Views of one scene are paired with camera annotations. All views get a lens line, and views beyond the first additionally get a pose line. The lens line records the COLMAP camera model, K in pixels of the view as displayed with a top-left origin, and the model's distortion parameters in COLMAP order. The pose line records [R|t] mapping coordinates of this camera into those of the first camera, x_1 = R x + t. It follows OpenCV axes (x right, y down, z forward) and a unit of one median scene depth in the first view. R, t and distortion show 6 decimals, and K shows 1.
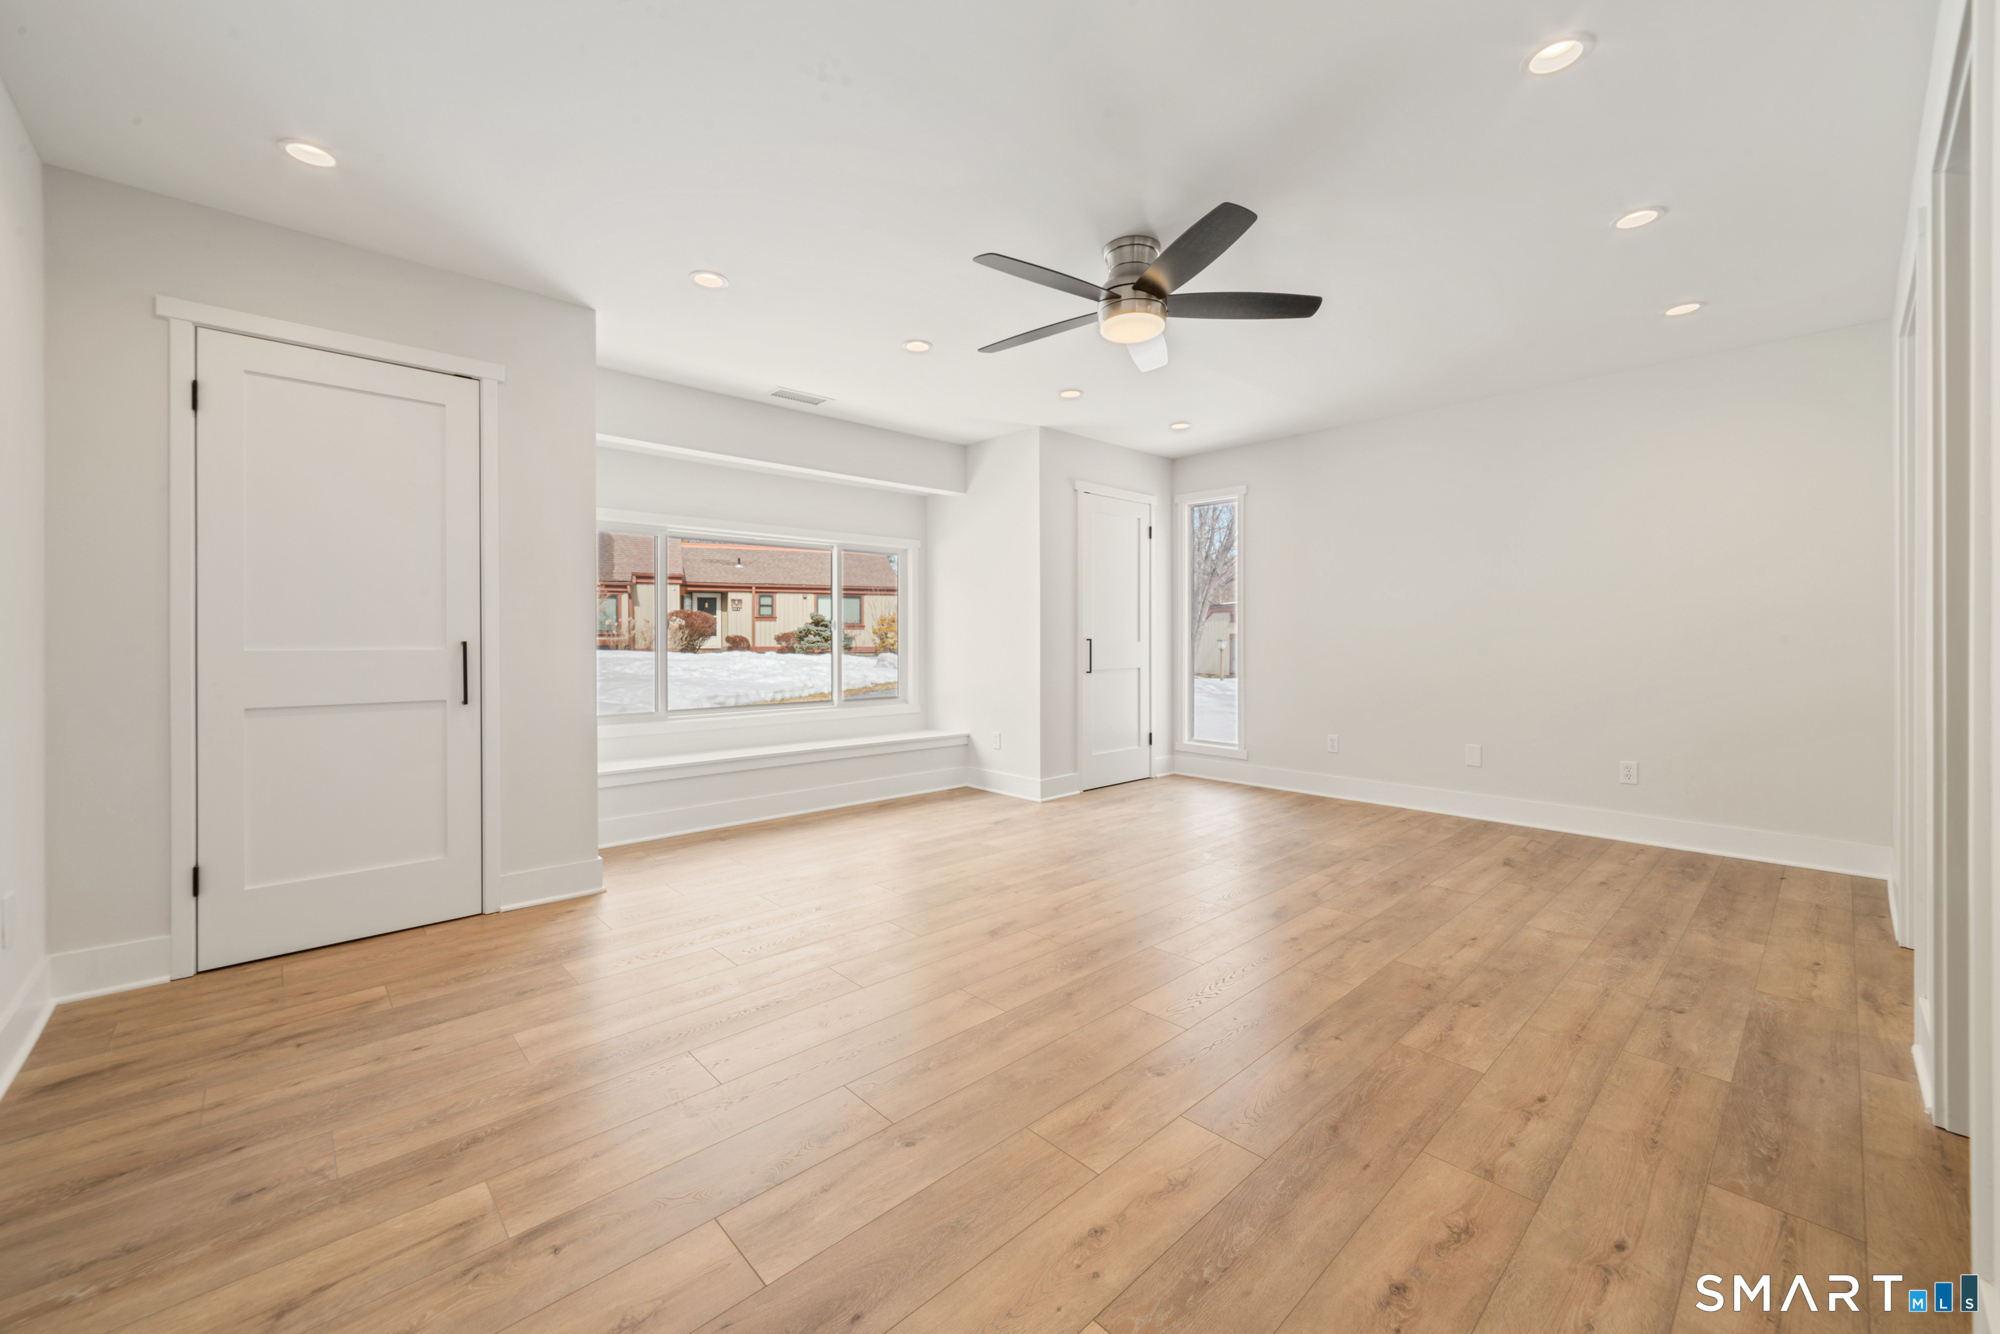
lens RADIAL K [[781.0, 0, 995.7], [0, 781.0, 648.6], [0, 0, 1]] dist [-0.003694, 0.001709]
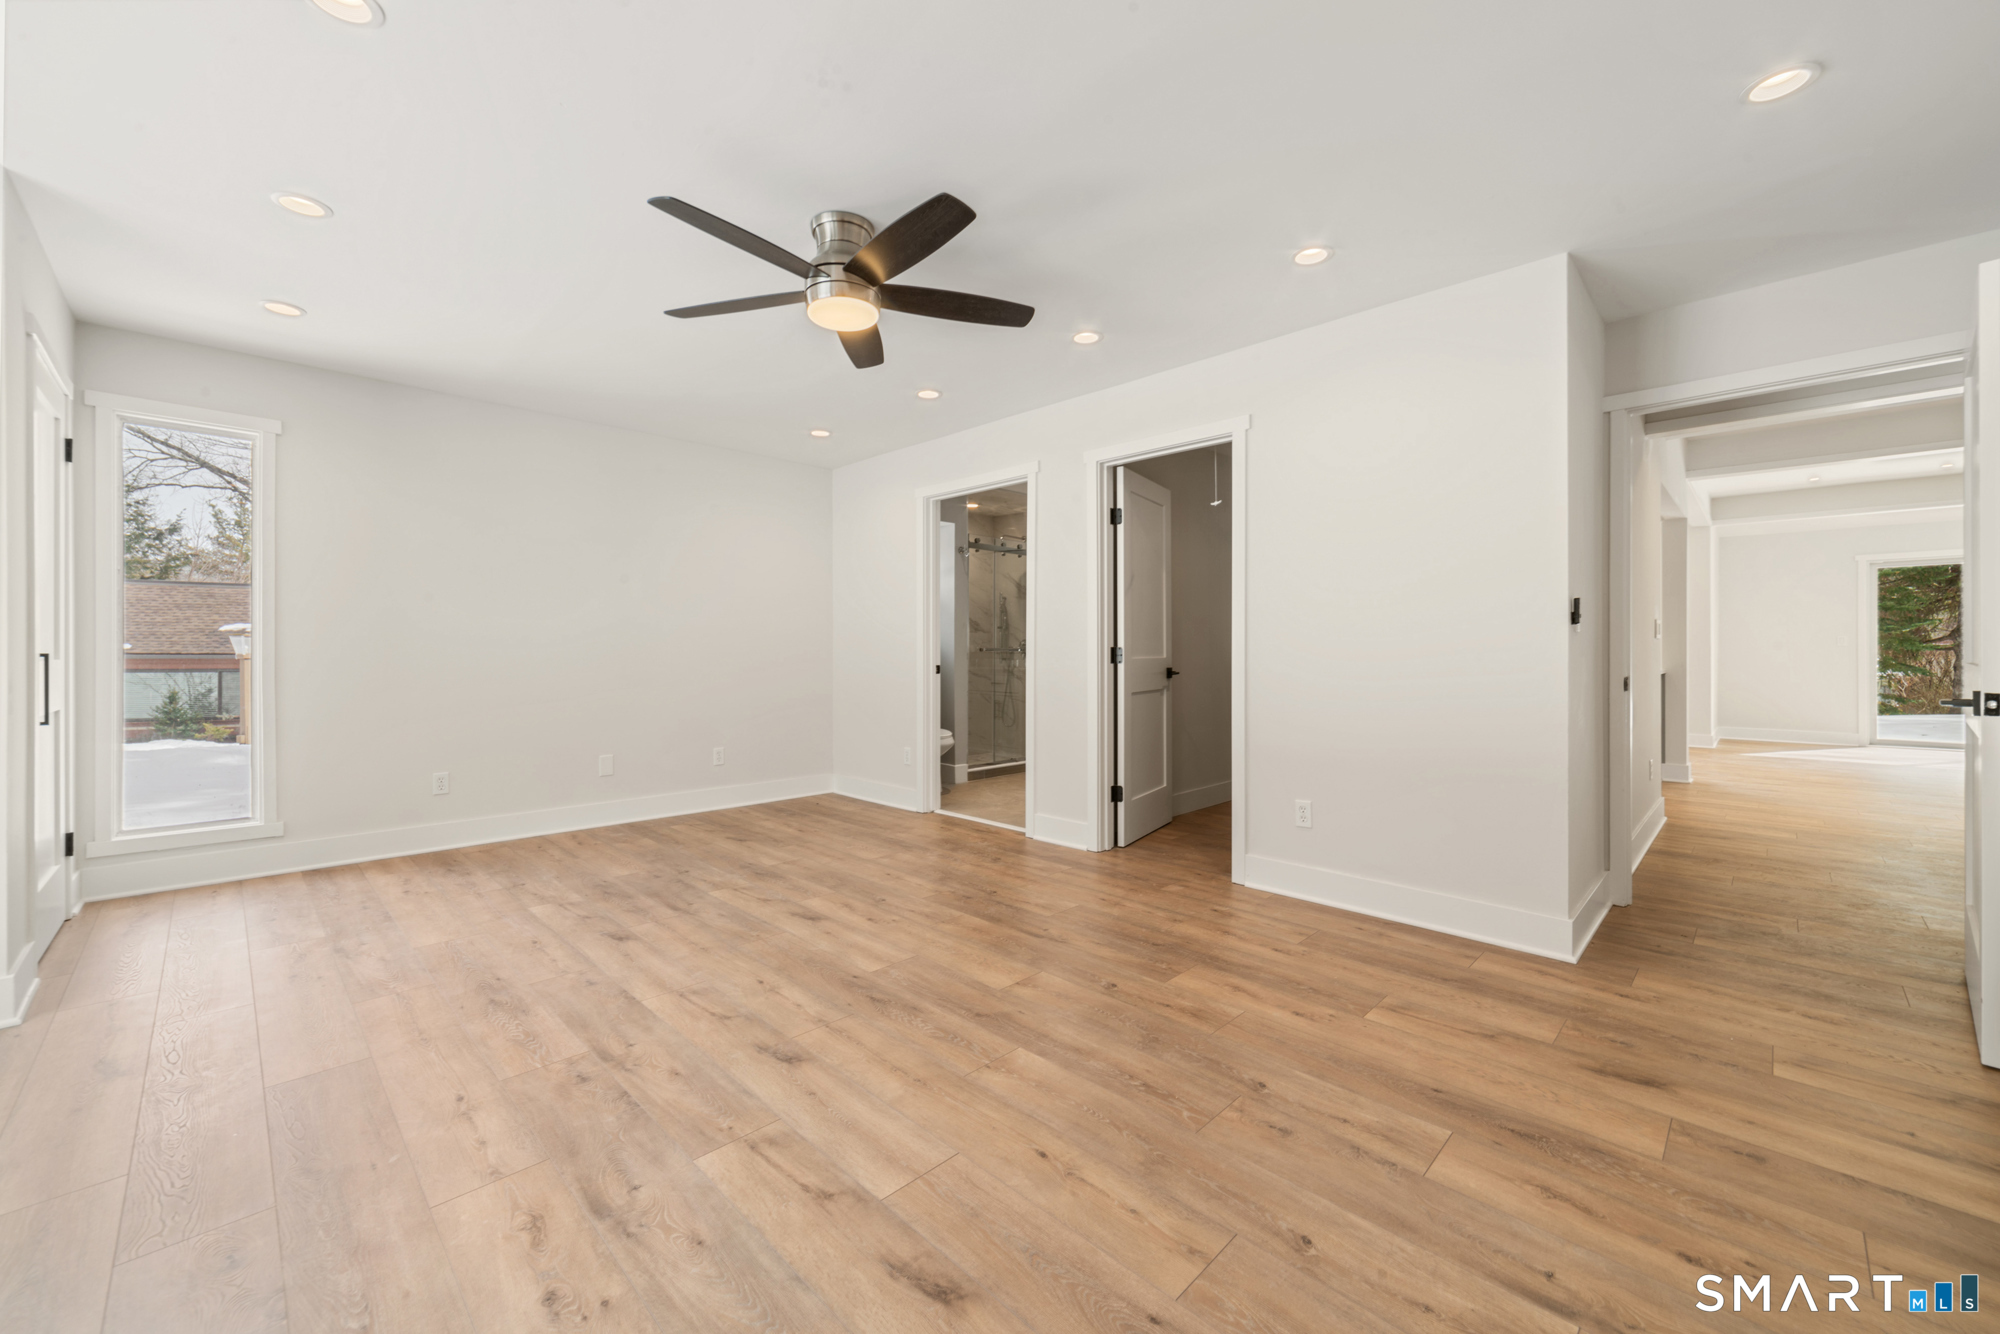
lens RADIAL K [[781.0, 0, 997.7], [0, 781.0, 662.4], [0, 0, 1]] dist [-0.003694, 0.001709]
pose [[-0.039441, -0.010182, 0.999170, -0.835617], [0.013516, 0.999851, 0.010722, -0.010173], [-0.999130, 0.013927, -0.039298, 0.953978]]
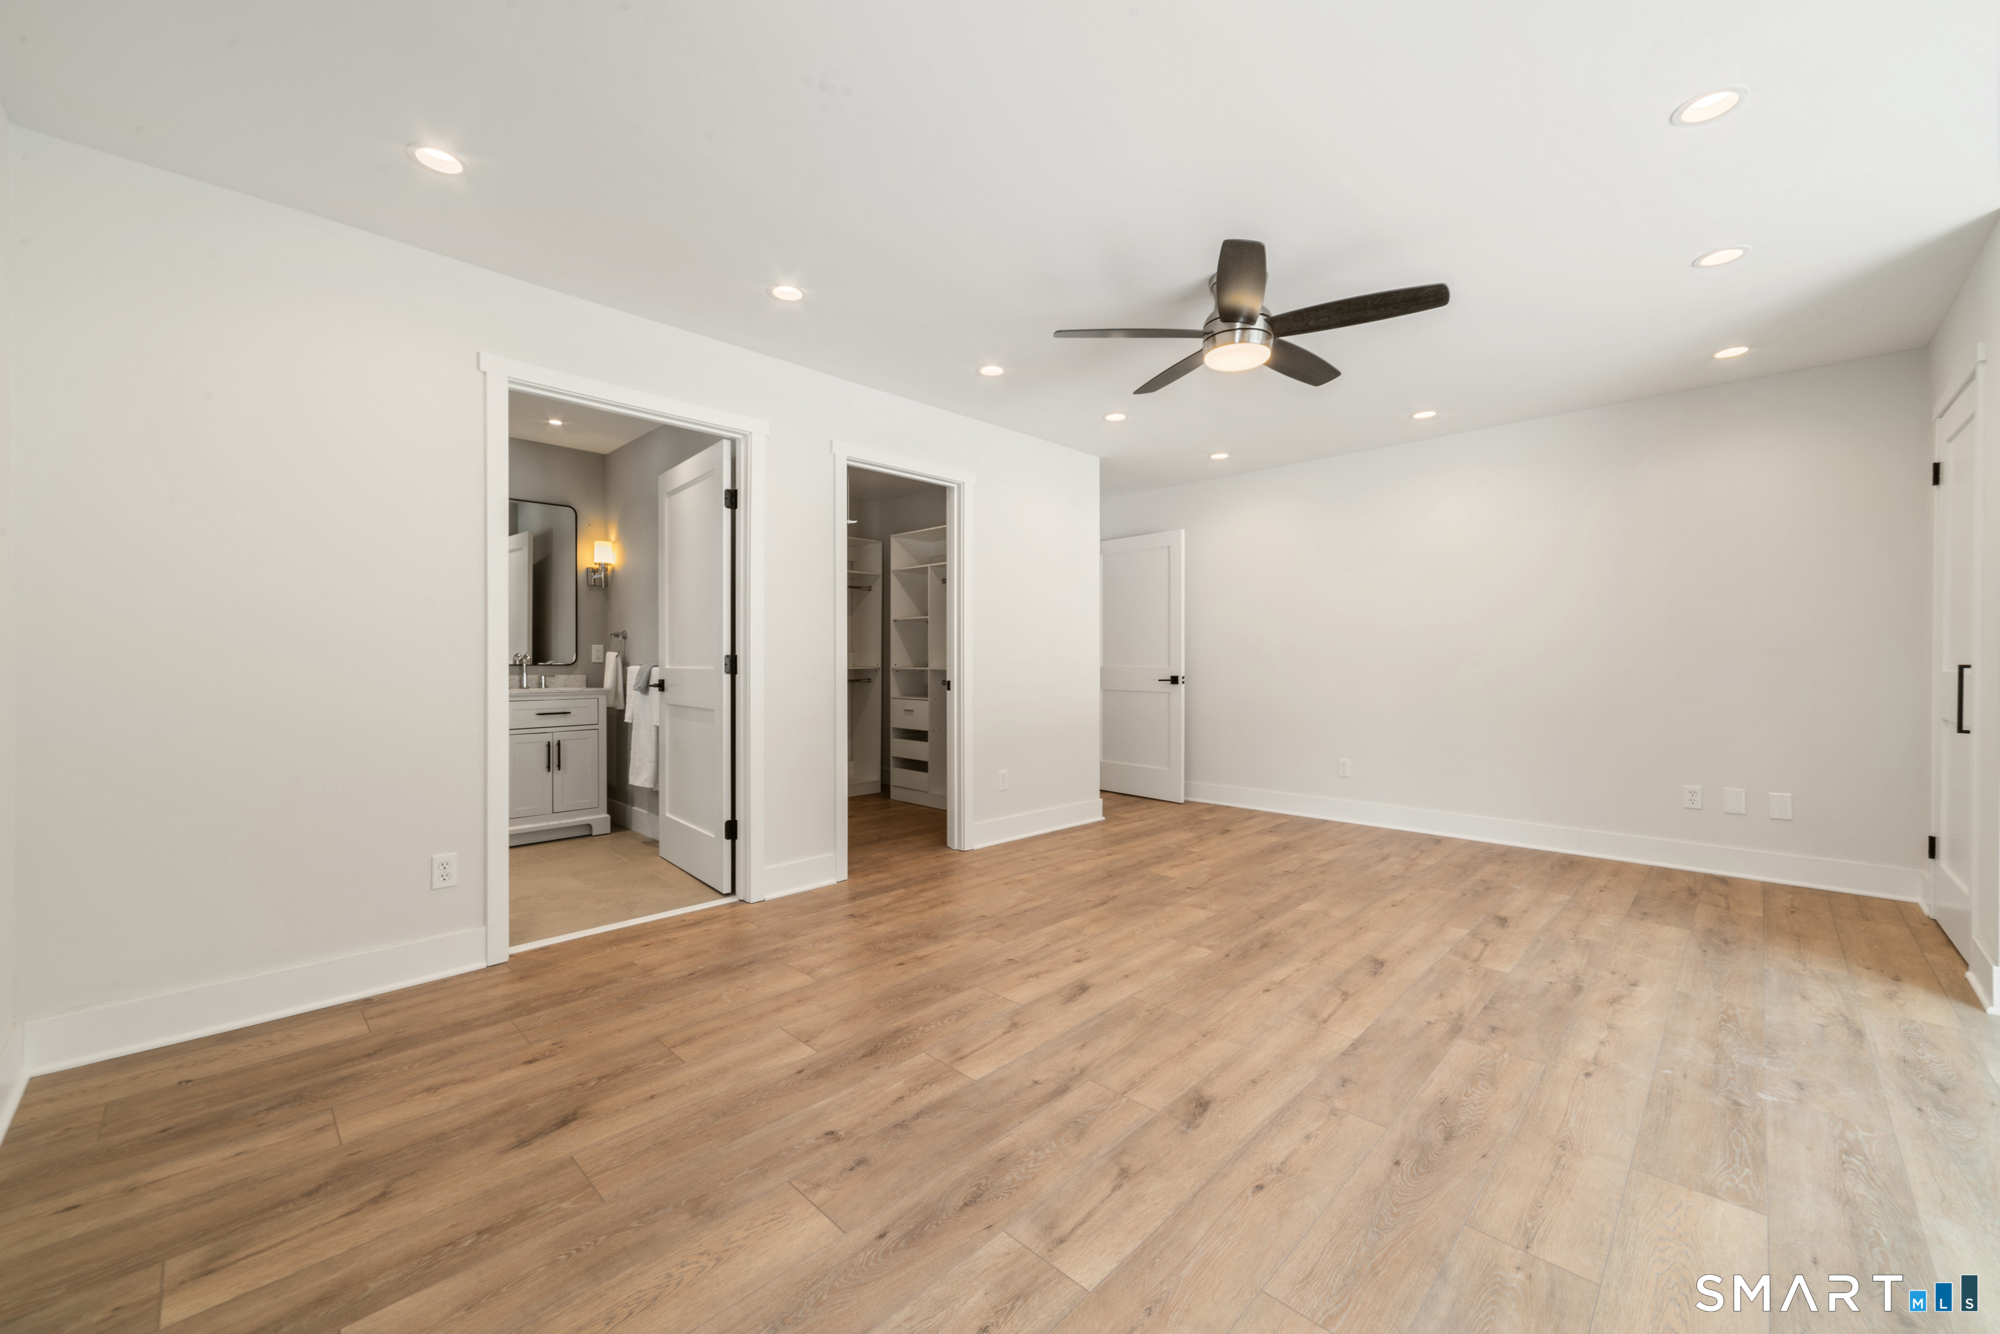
lens RADIAL K [[781.0, 0, 1006.6], [0, 781.0, 652.6], [0, 0, 1]] dist [-0.003694, 0.001709]
pose [[-0.998269, 0.005424, -0.058566, 0.592947], [0.005224, 0.999980, 0.003571, -0.034589], [0.058584, 0.003259, -0.998277, 2.232309]]
